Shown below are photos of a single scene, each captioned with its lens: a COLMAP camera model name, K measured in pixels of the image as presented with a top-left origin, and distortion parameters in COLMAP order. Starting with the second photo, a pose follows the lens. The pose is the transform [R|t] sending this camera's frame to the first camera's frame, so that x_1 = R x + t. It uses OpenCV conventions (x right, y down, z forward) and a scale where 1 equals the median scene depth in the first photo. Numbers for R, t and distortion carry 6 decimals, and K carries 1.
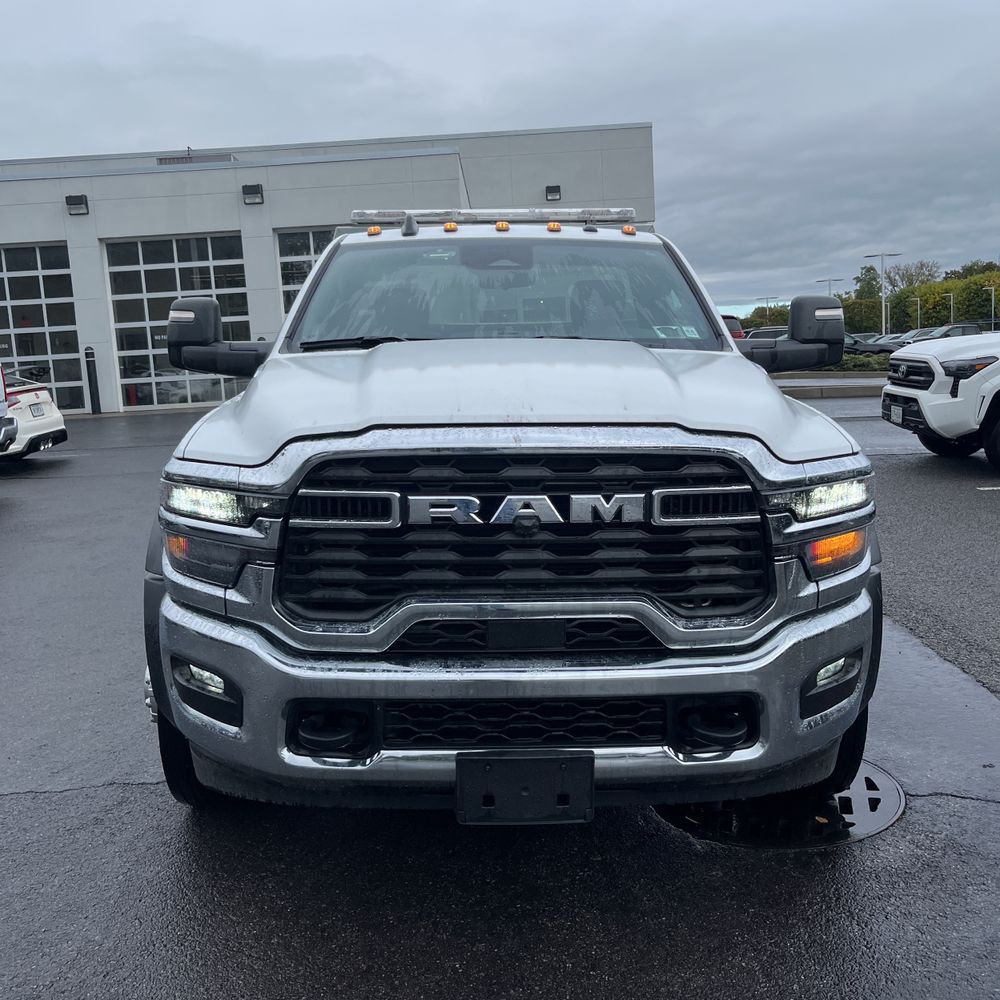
lens RADIAL K [[1023.7, 0, 500.6], [0, 1023.7, 508.2], [0, 0, 1]] dist [0.018360, 0.000000]
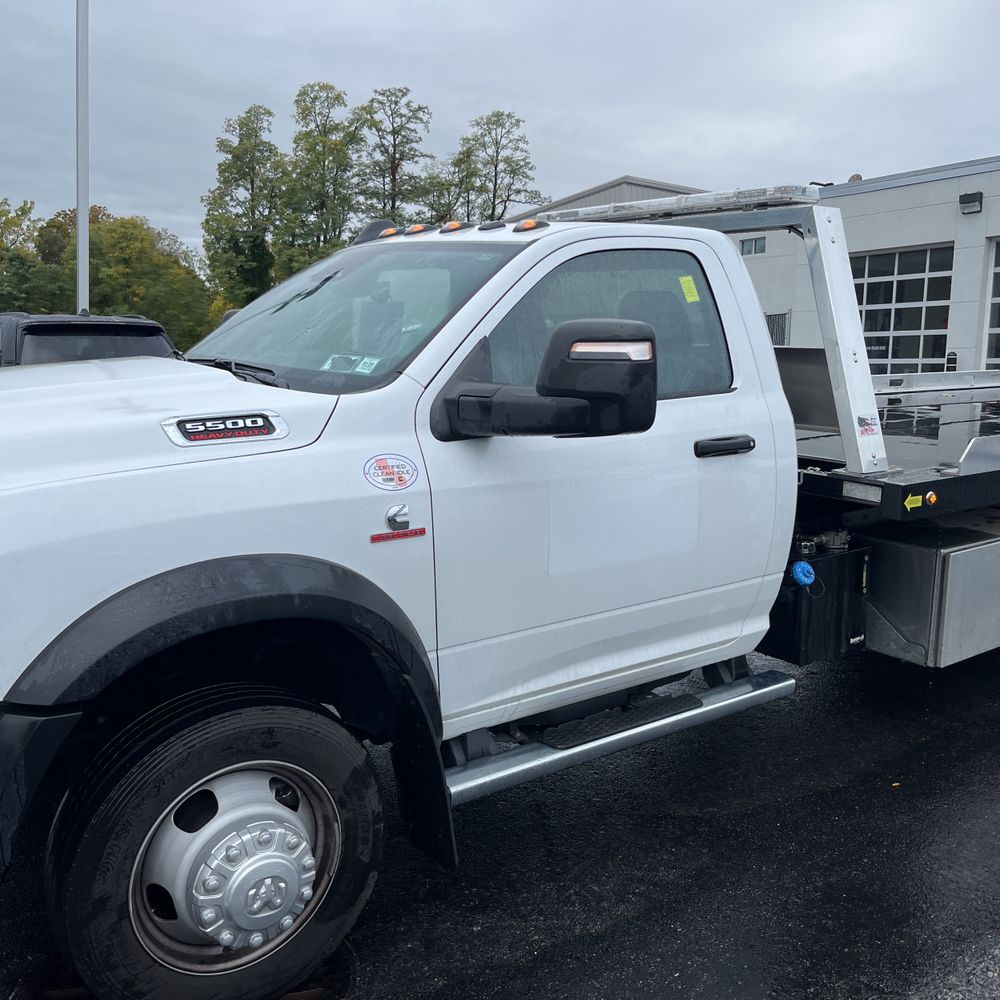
lens RADIAL K [[1023.7, 0, 480.1], [0, 1023.7, 492.2], [0, 0, 1]] dist [0.018360, 0.000000]
pose [[0.554276, 0.156762, -0.817437, 0.834277], [-0.169200, 0.982819, 0.073750, -0.143344], [0.814953, 0.097432, 0.571277, 0.623686]]
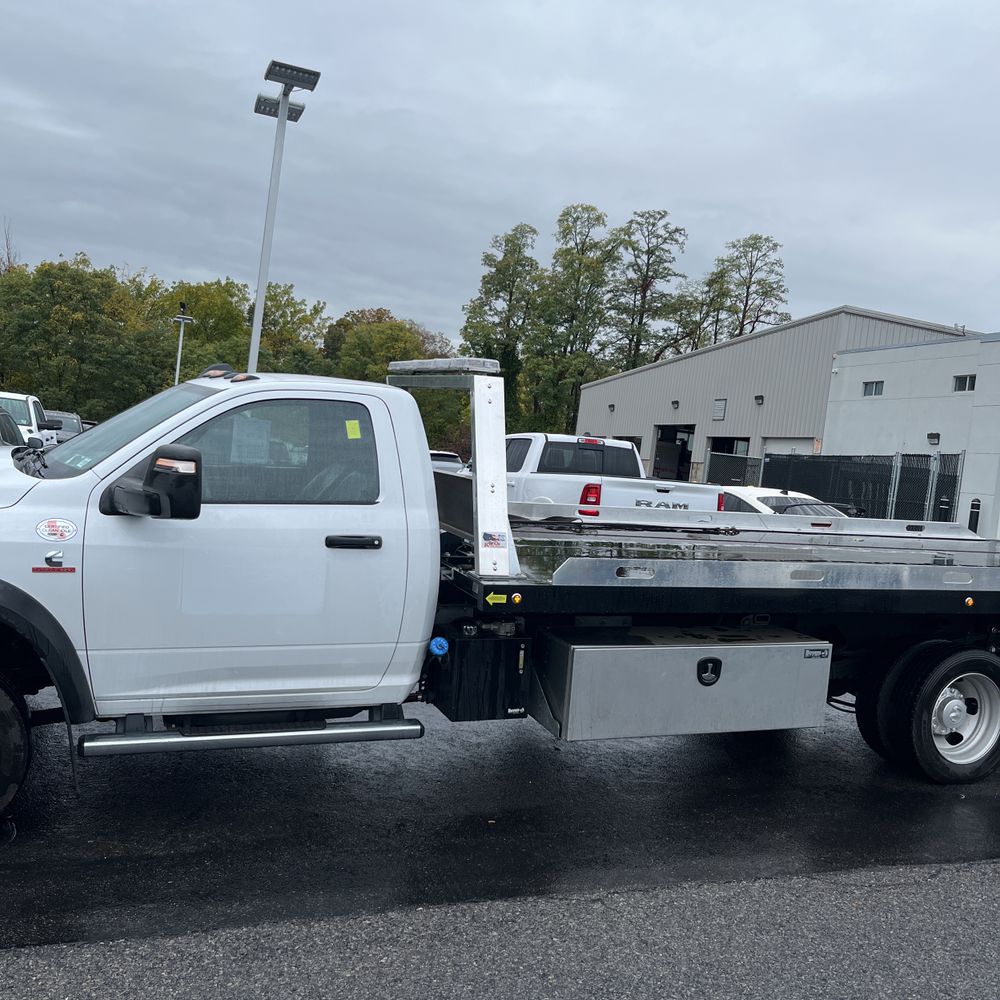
lens RADIAL K [[1023.7, 0, 480.3], [0, 1023.7, 503.4], [0, 0, 1]] dist [0.018360, 0.000000]
pose [[0.329673, 0.120350, -0.936393, 1.363825], [-0.255830, 0.966120, 0.034101, -0.265750], [0.908772, 0.228316, 0.349293, 0.958603]]
